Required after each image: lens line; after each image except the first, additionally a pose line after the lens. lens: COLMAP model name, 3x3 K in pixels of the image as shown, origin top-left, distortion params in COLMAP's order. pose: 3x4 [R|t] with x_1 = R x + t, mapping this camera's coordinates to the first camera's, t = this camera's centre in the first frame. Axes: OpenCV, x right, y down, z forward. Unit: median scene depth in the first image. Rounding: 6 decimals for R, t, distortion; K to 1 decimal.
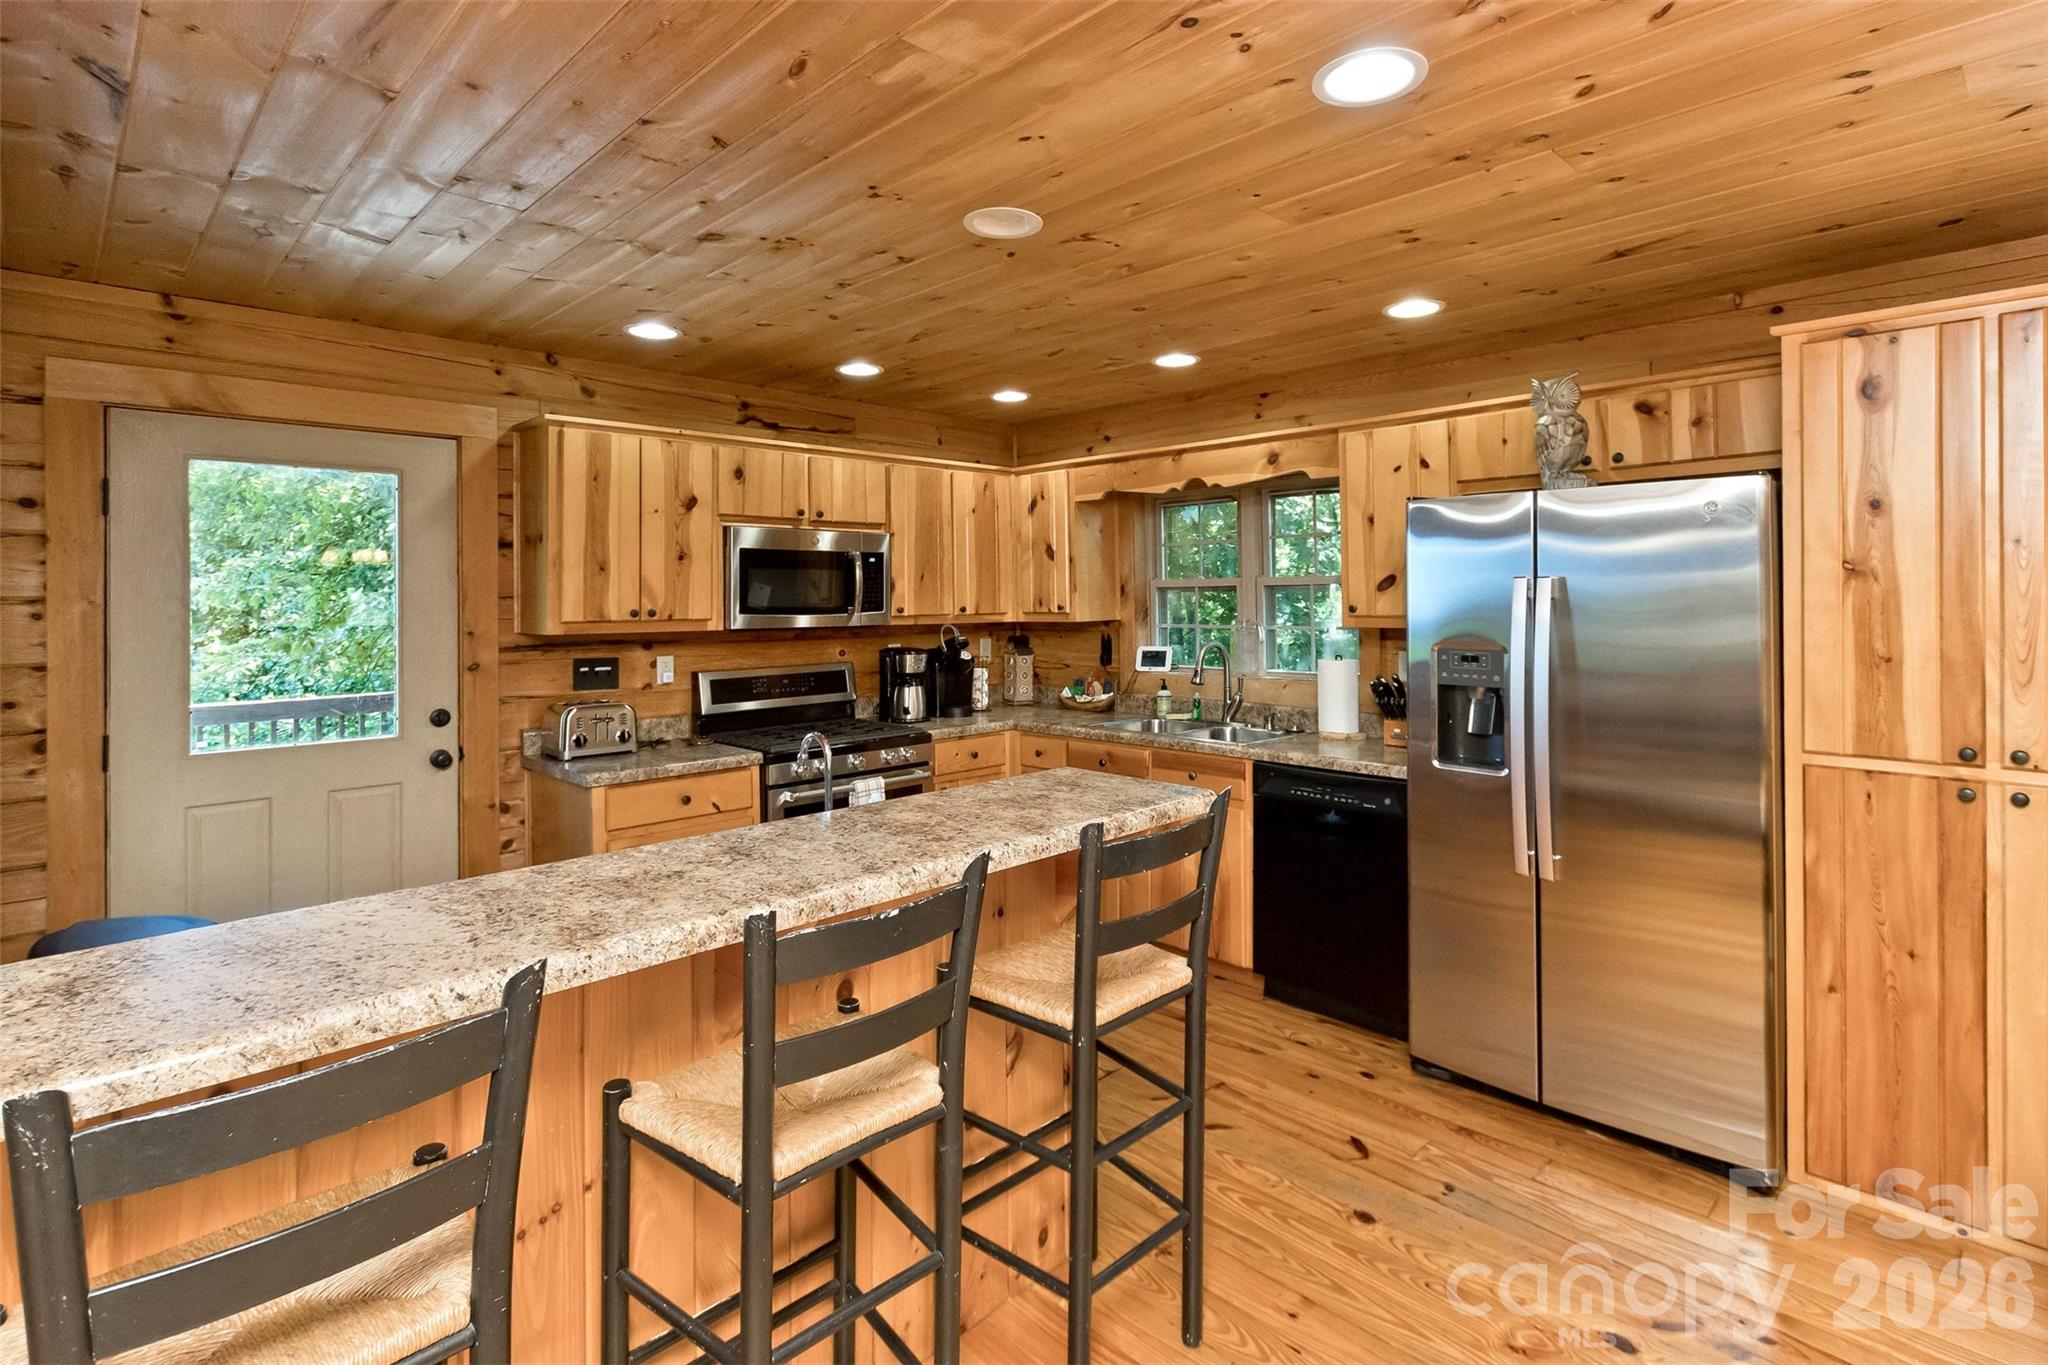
lens RADIAL K [[913.2, 0, 1023.6], [0, 913.2, 591.6], [0, 0, 1]] dist [0.001894, -0.000209]
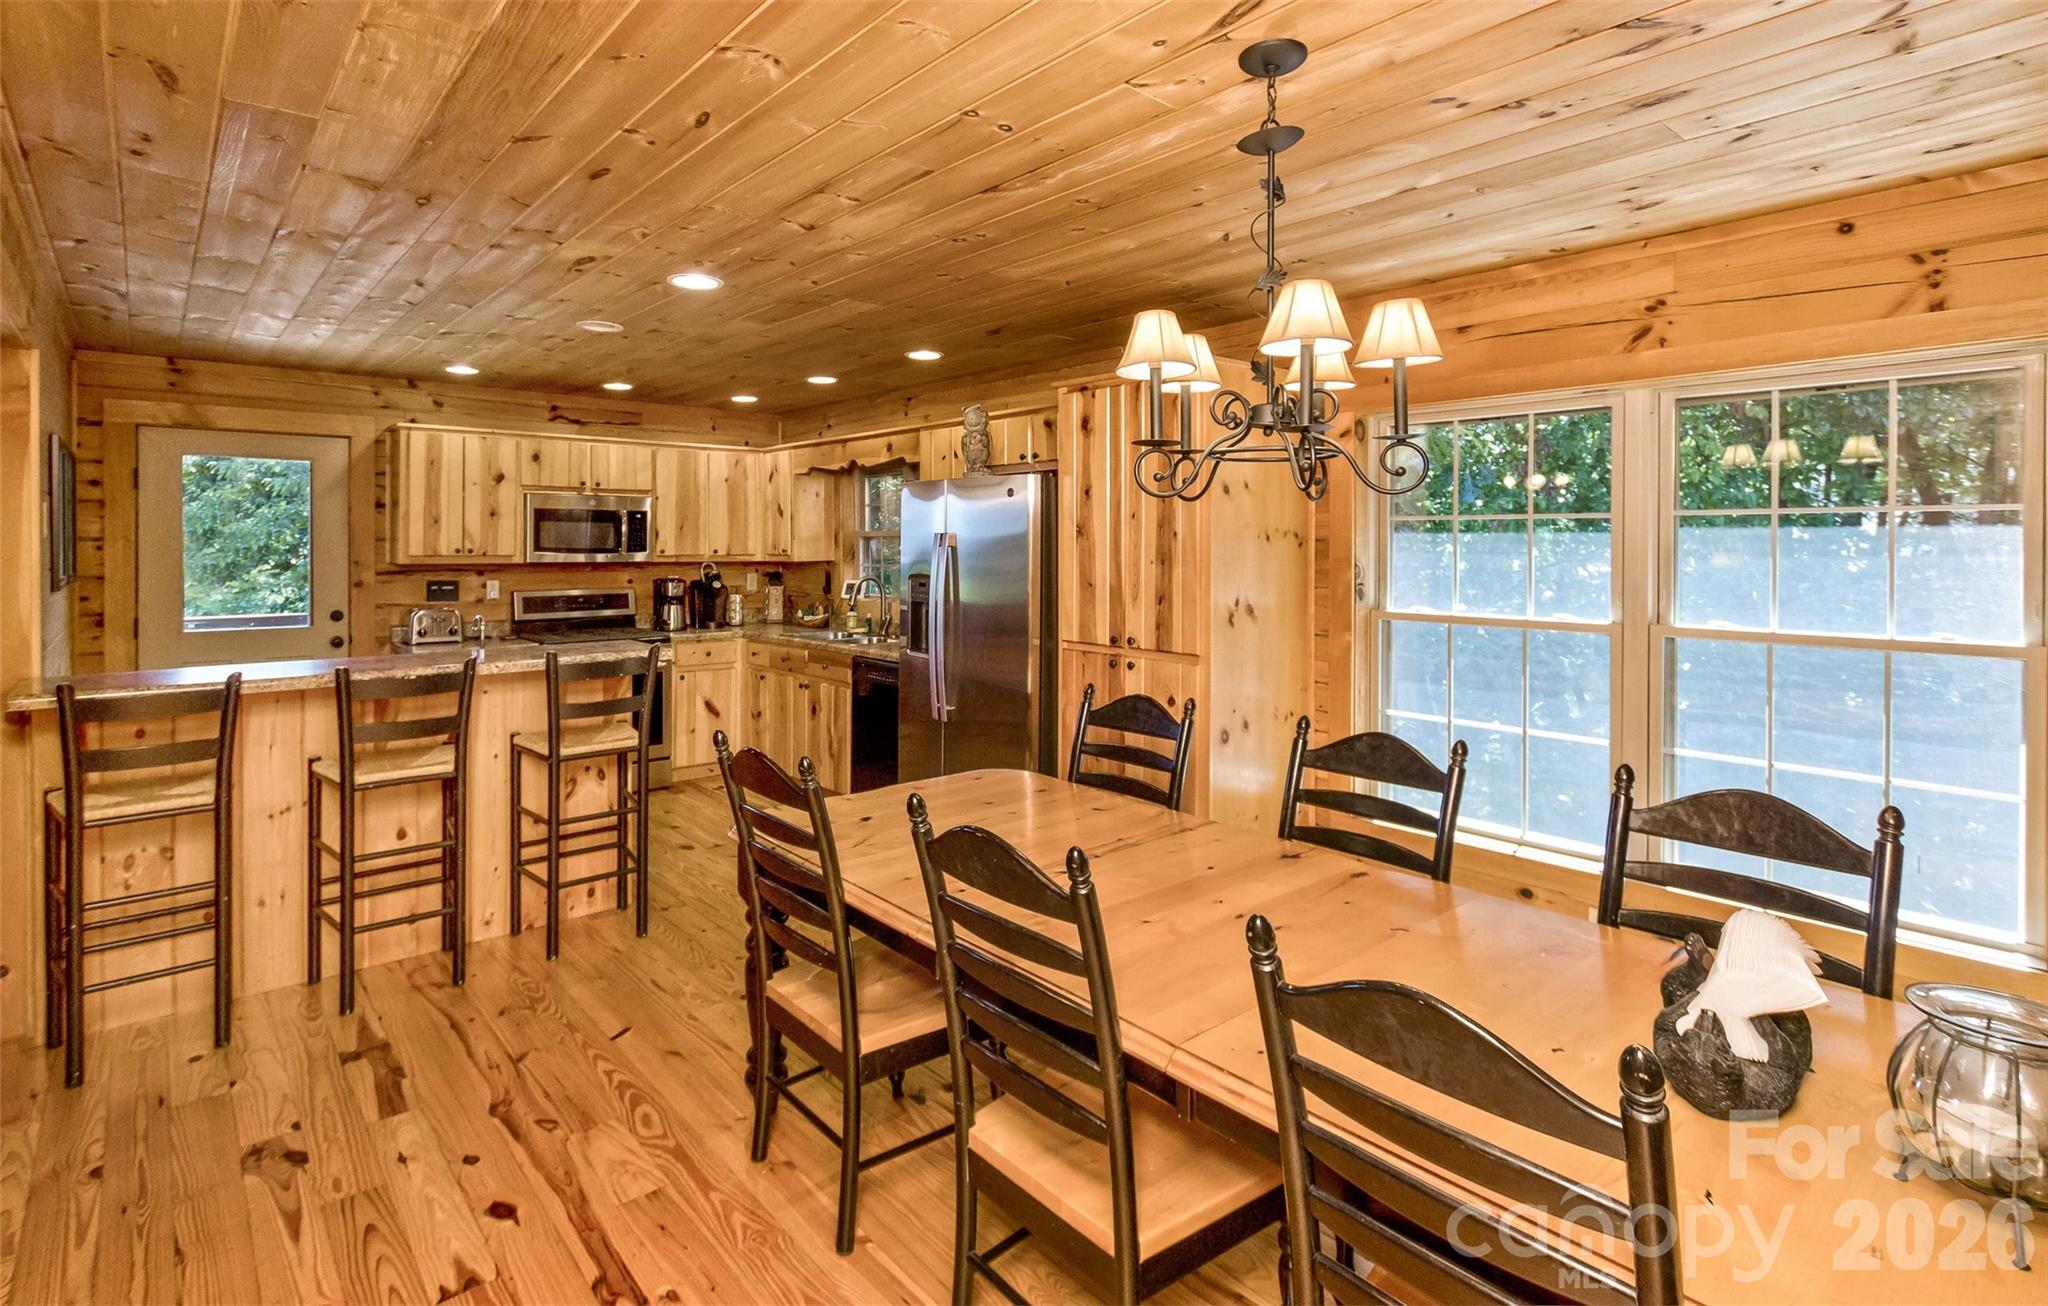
lens RADIAL K [[986.4, 0, 1023.2], [0, 986.4, 545.3], [0, 0, 1]] dist [0.002654, 0.000866]
pose [[0.995139, 0.010204, -0.097953, 0.692062], [-0.009450, 0.999922, 0.008150, -0.008075], [0.098029, -0.007185, 0.995158, -0.566271]]
